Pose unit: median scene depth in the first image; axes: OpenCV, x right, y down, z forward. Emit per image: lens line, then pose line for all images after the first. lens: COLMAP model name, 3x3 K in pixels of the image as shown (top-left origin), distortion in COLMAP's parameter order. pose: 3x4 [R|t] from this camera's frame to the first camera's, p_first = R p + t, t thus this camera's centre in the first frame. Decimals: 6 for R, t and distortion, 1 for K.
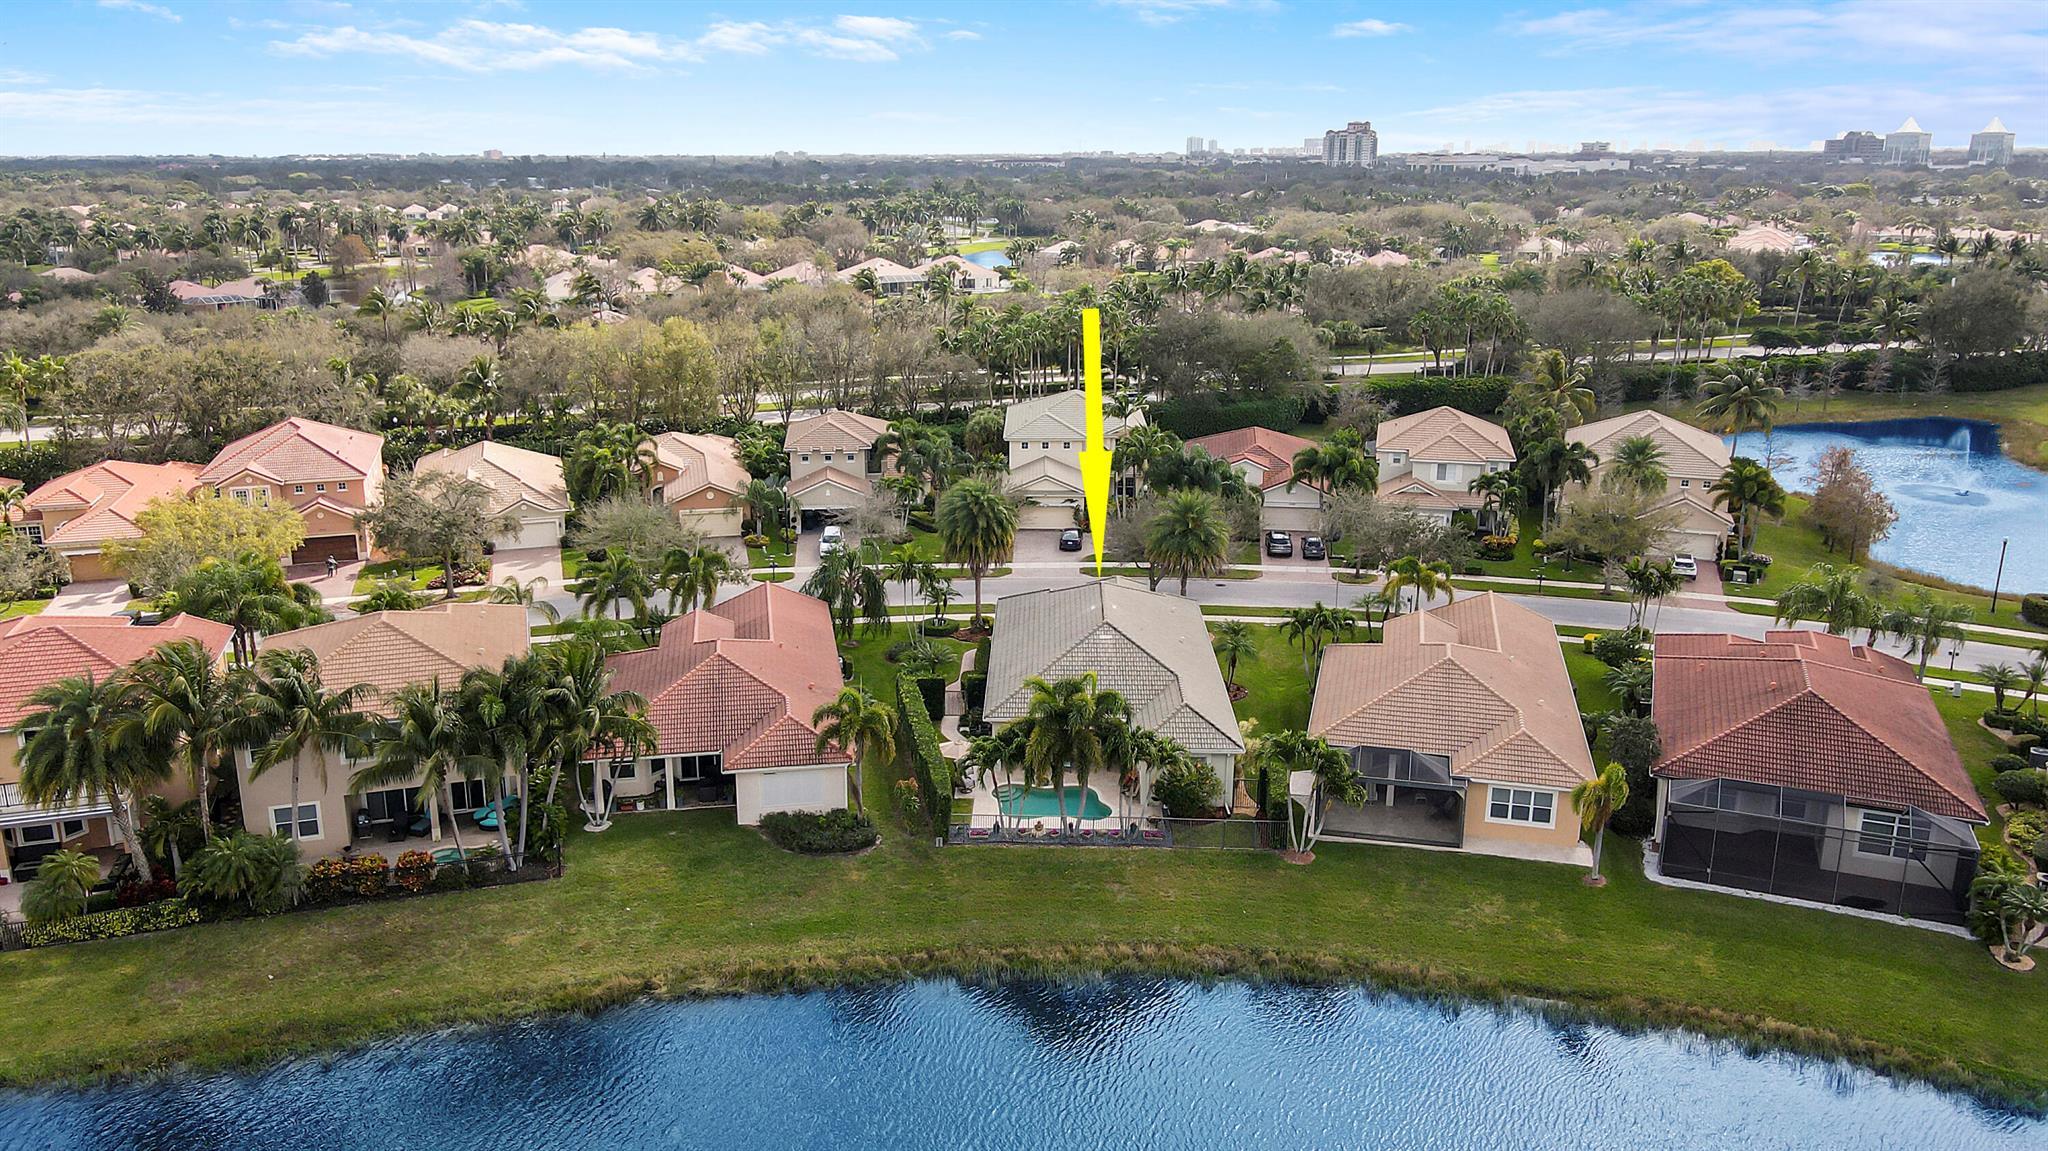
lens RADIAL K [[1469.9, 0, 1028.7], [0, 1469.9, 563.9], [0, 0, 1]] dist [0.000698, 0.005022]
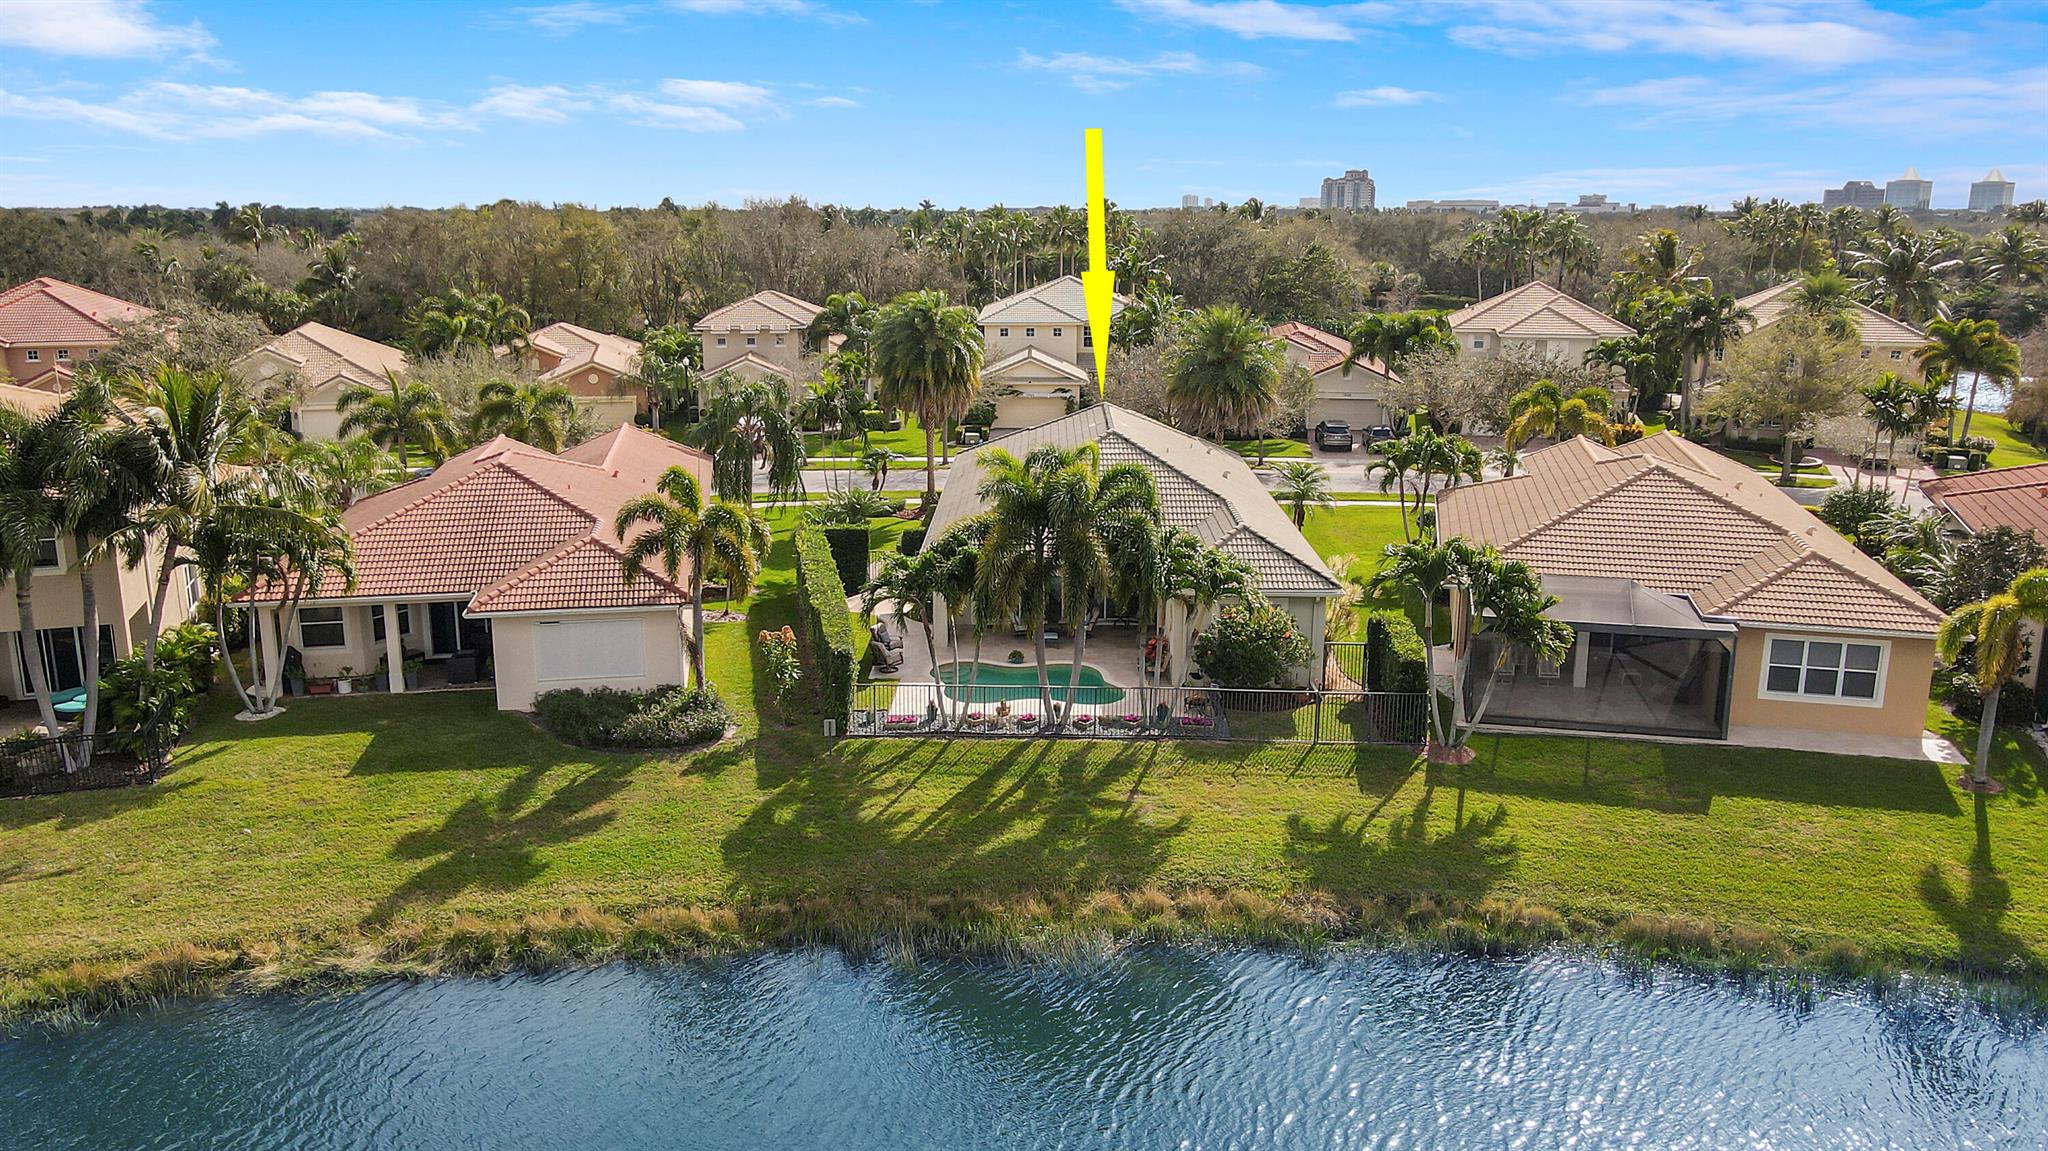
lens RADIAL K [[1494.1, 0, 1024.0], [0, 1494.1, 575.5], [0, 0, 1]] dist [0.012537, 0.002662]
pose [[0.999991, -0.004124, -0.000825, 0.015438], [0.004101, 0.999628, -0.026960, 0.136861], [0.000936, 0.026957, 0.999636, 0.384801]]
